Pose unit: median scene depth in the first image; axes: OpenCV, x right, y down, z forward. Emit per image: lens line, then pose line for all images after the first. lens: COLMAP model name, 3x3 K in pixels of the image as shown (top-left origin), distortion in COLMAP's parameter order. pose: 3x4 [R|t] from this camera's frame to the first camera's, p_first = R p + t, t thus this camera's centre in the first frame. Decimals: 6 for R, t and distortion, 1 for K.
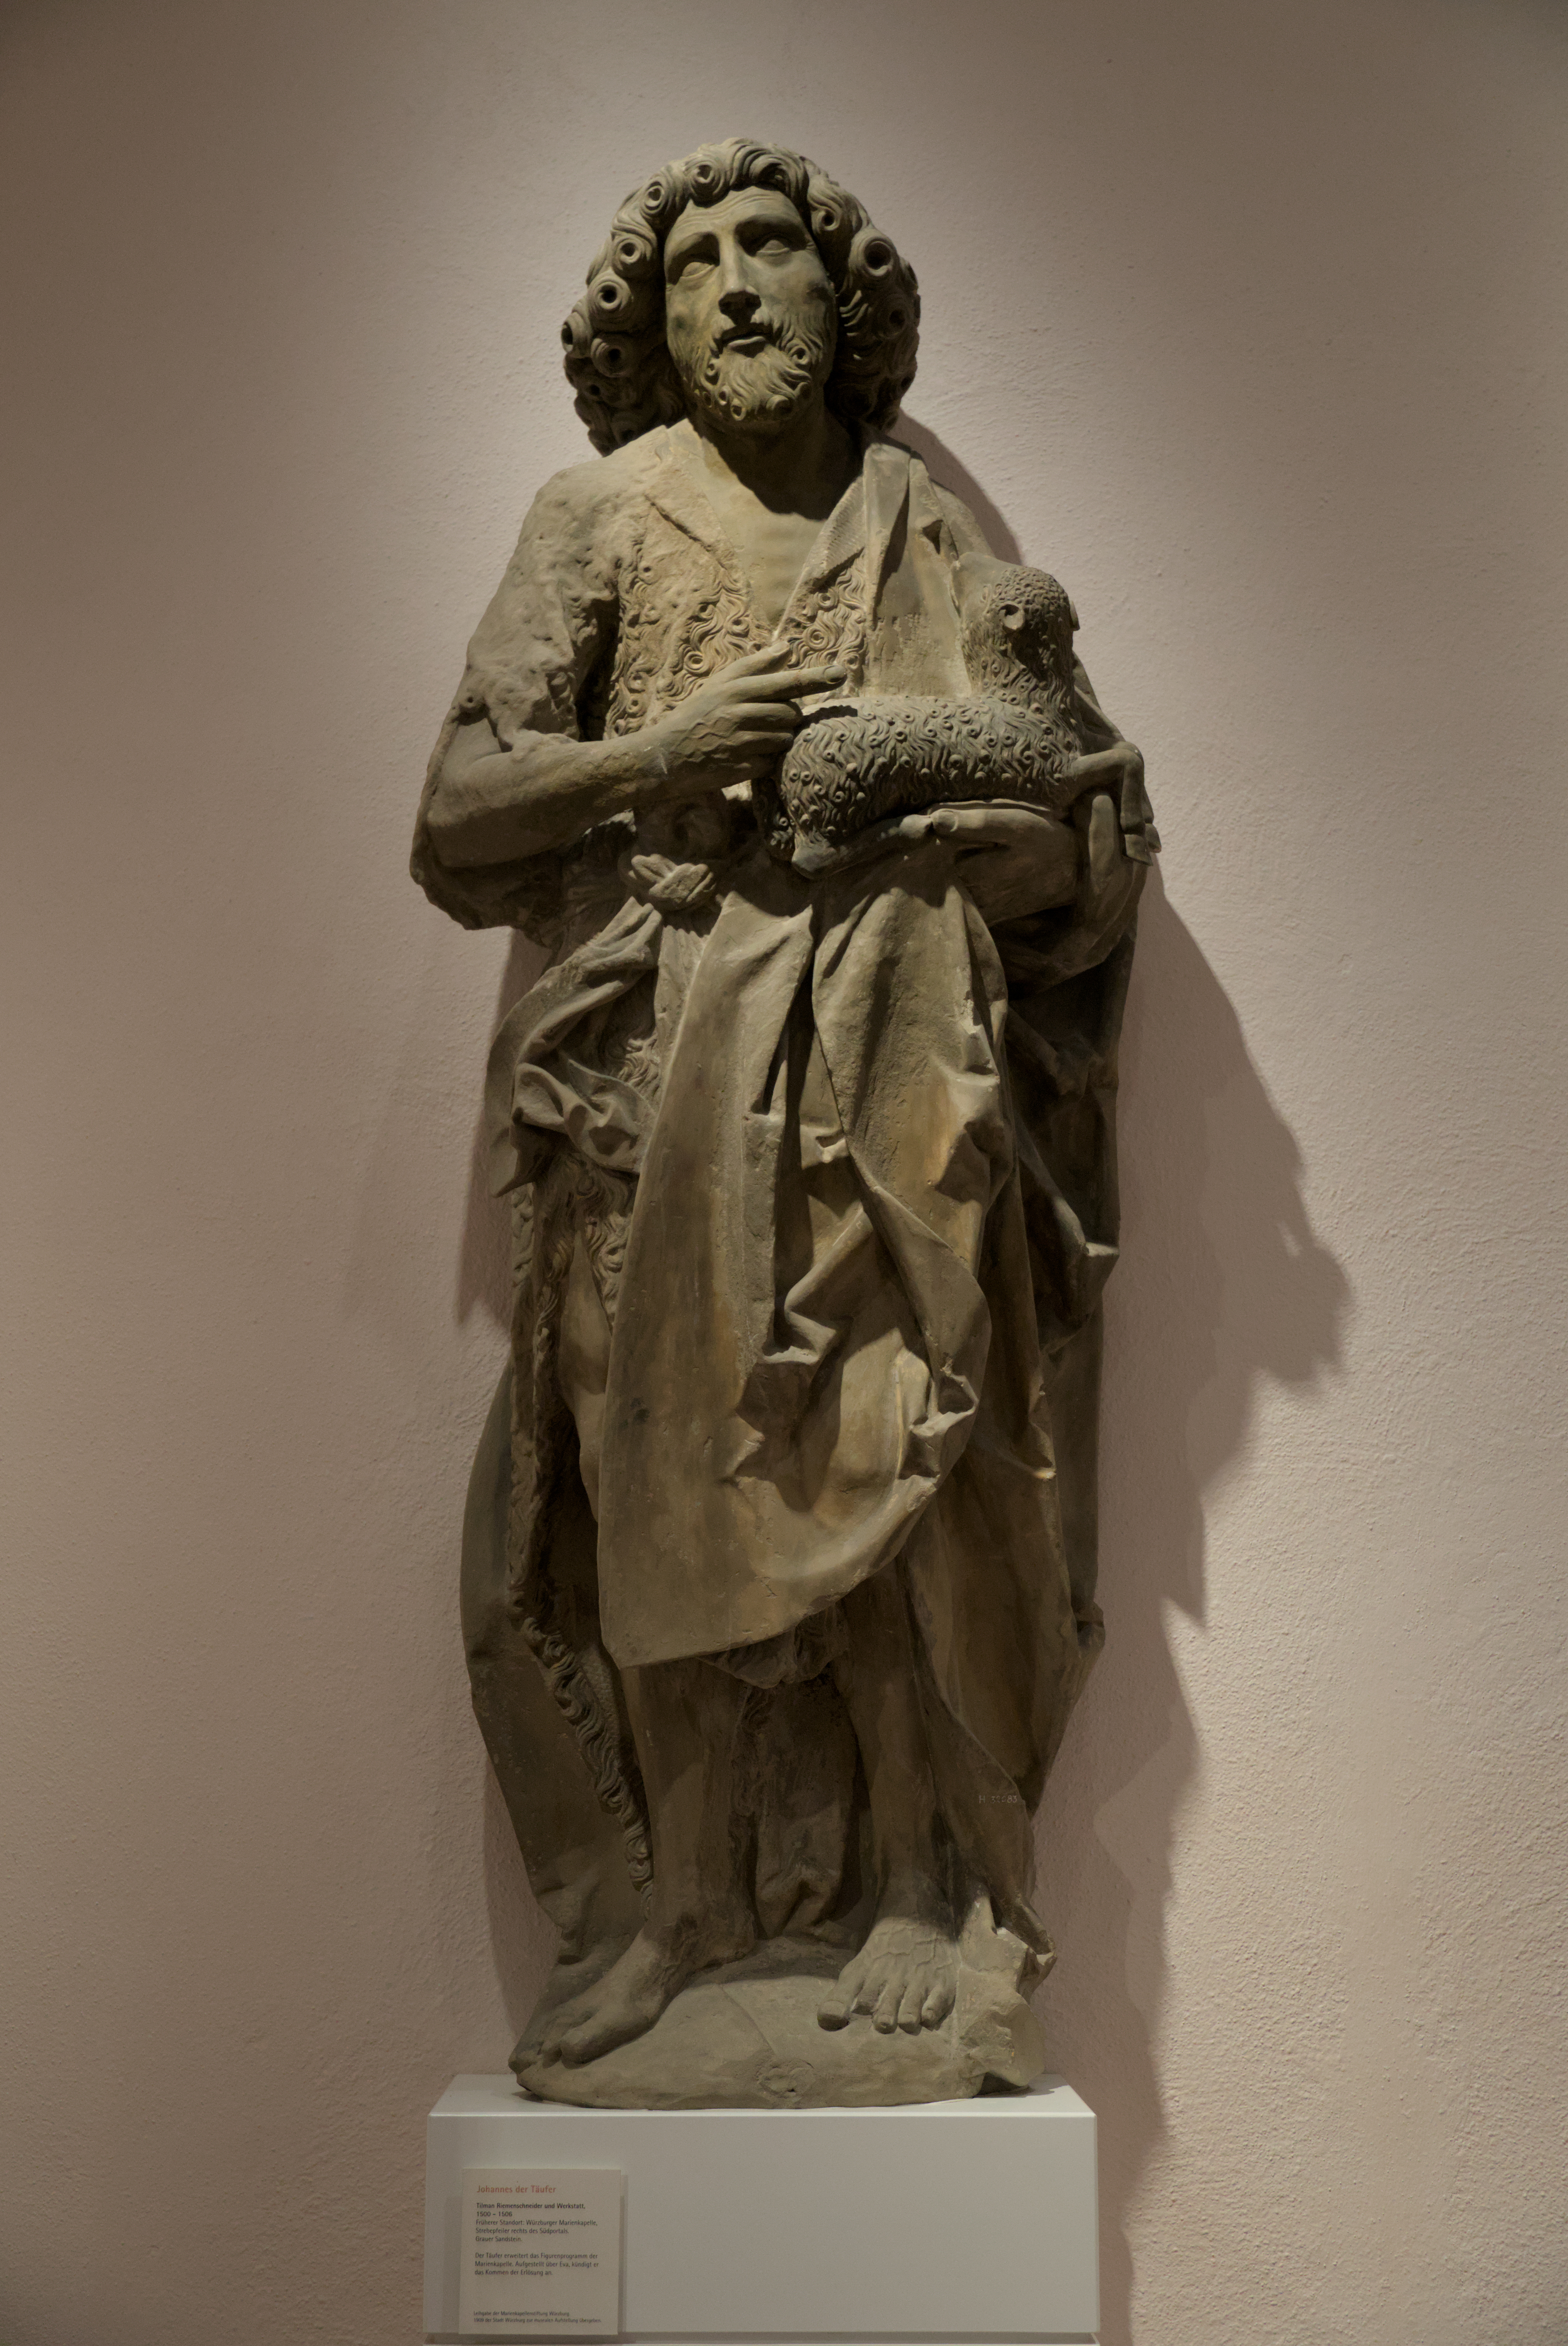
lens RADIAL K [[3200.3, 0, 784.3], [0, 3200.3, 1172.0], [0, 0, 1]] dist [0.029395, 0.000000]
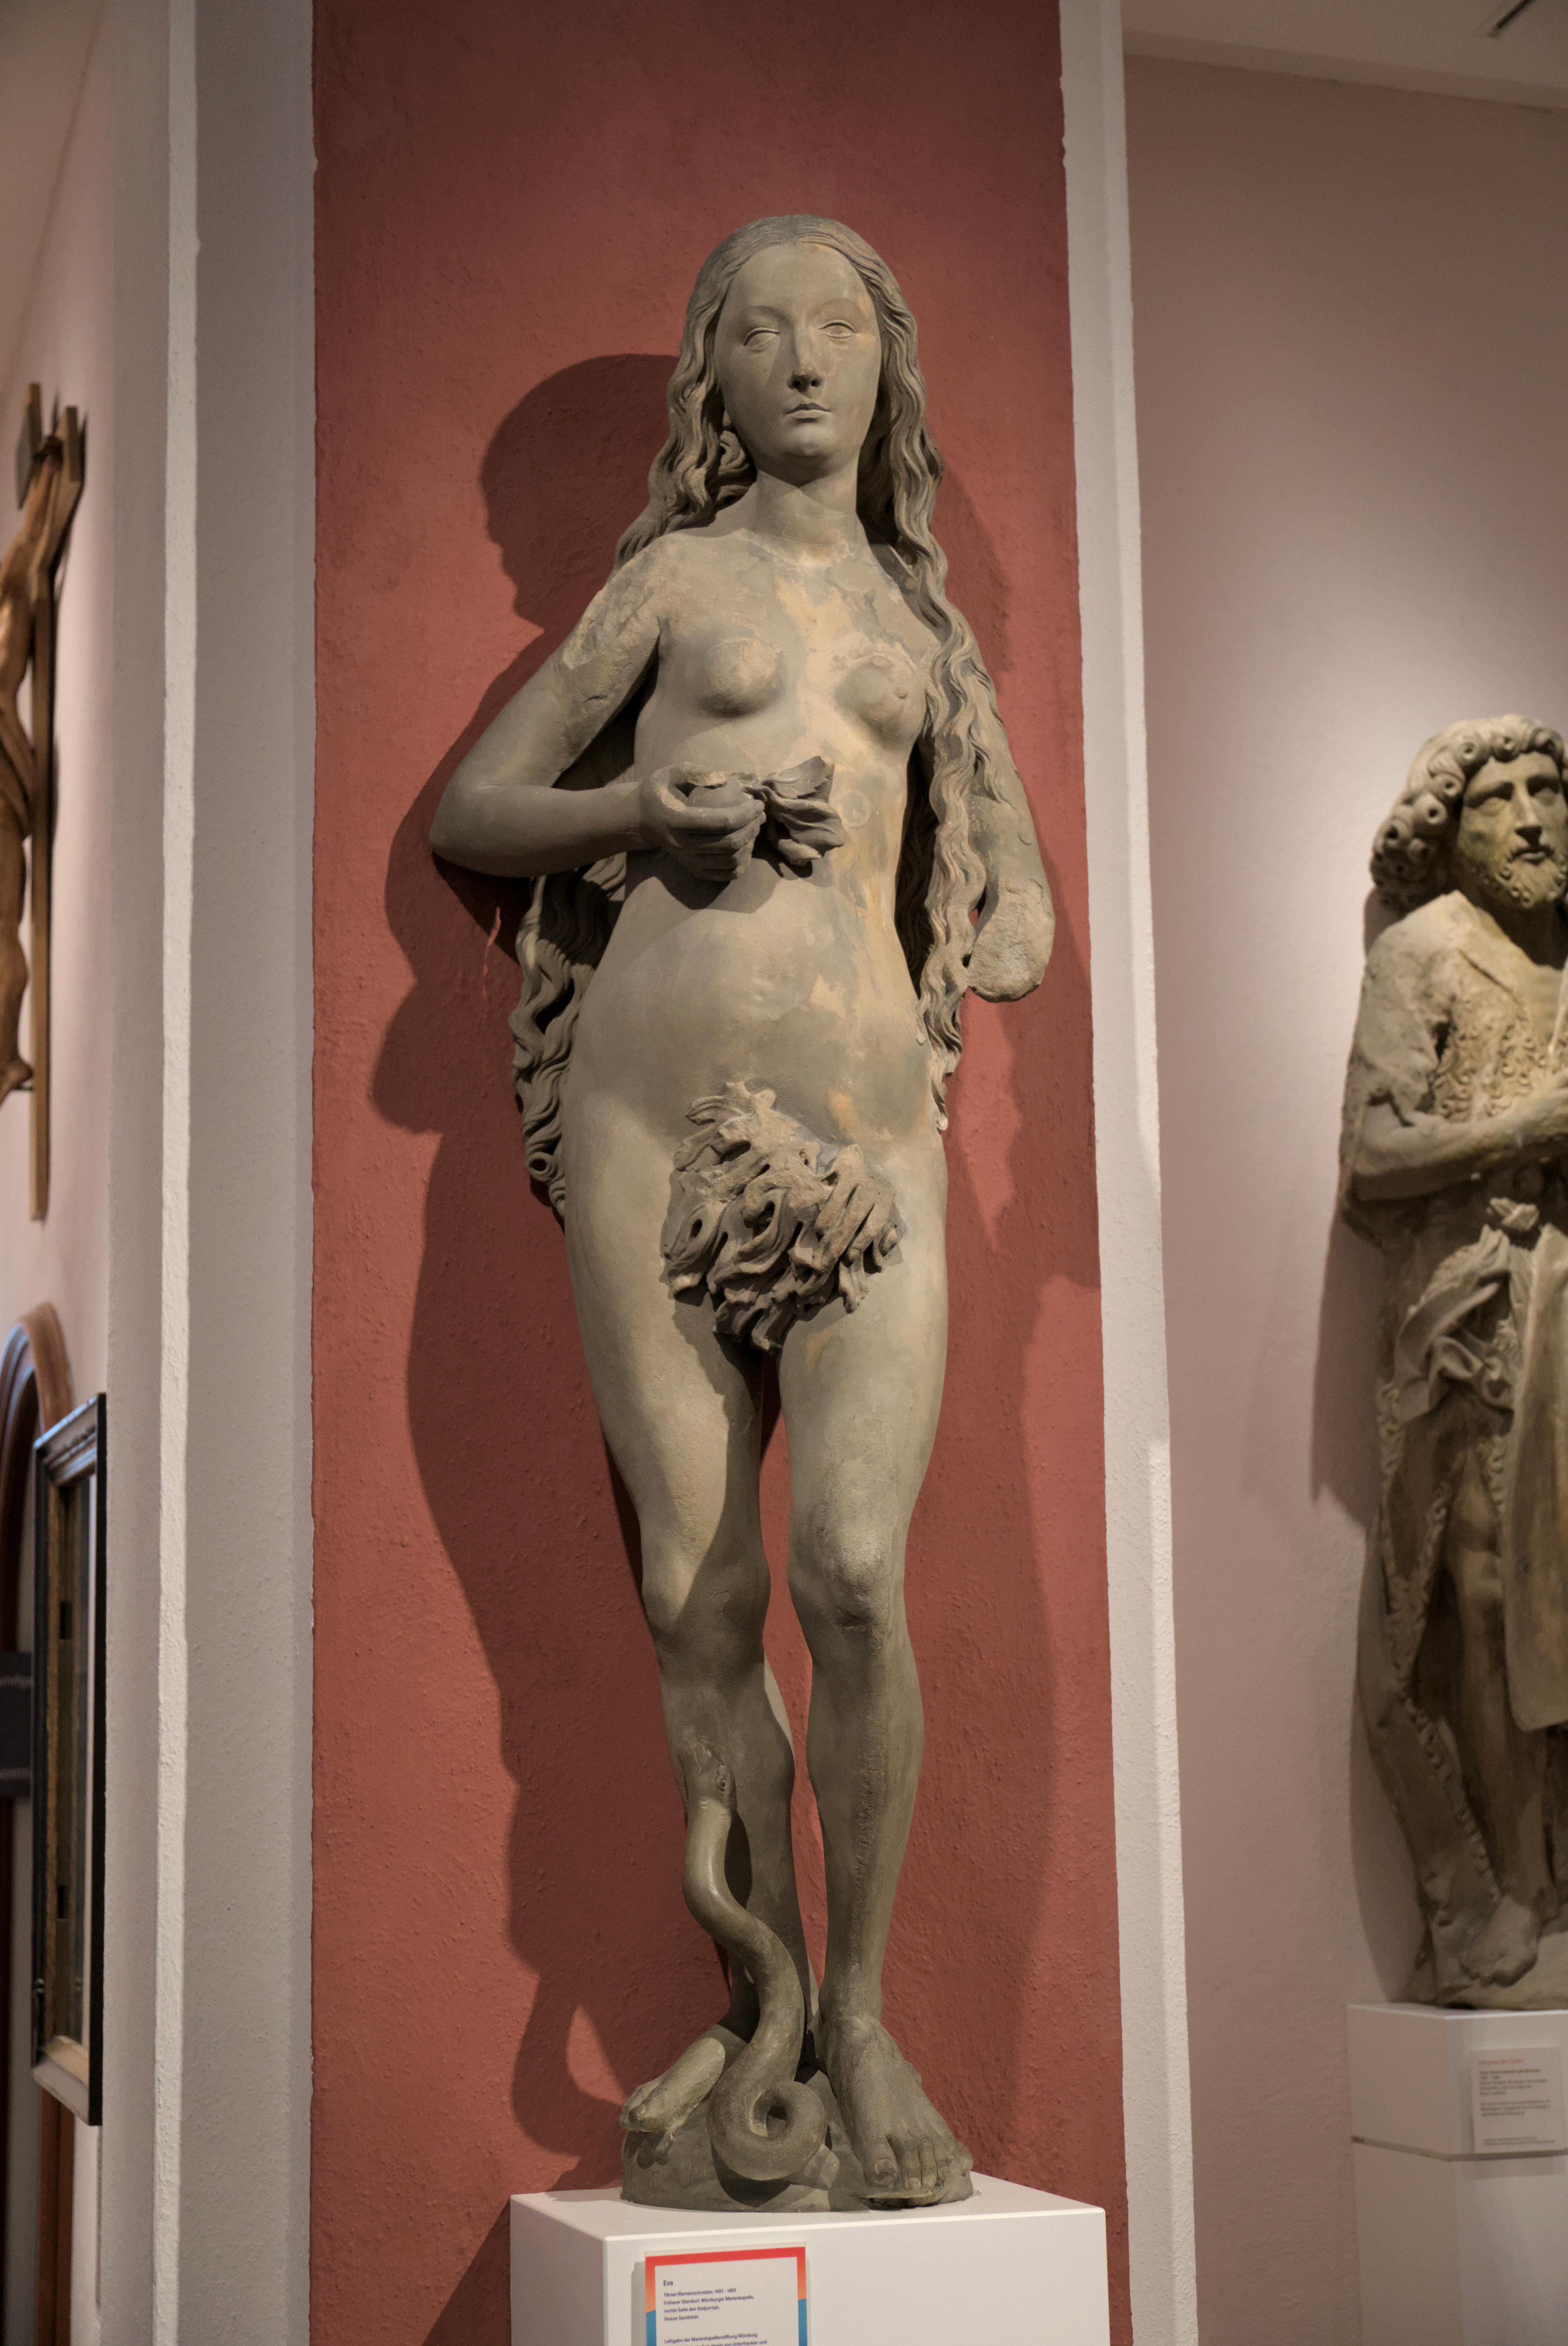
lens RADIAL K [[3672.0, 0, 780.6], [0, 3672.0, 1171.7], [0, 0, 1]] dist [0.051856, 0.000000]
pose [[0.956859, 0.019823, 0.289876, -0.874329], [-0.019774, 0.999800, -0.003100, -0.098816], [-0.289879, -0.002765, 0.957059, -0.578770]]
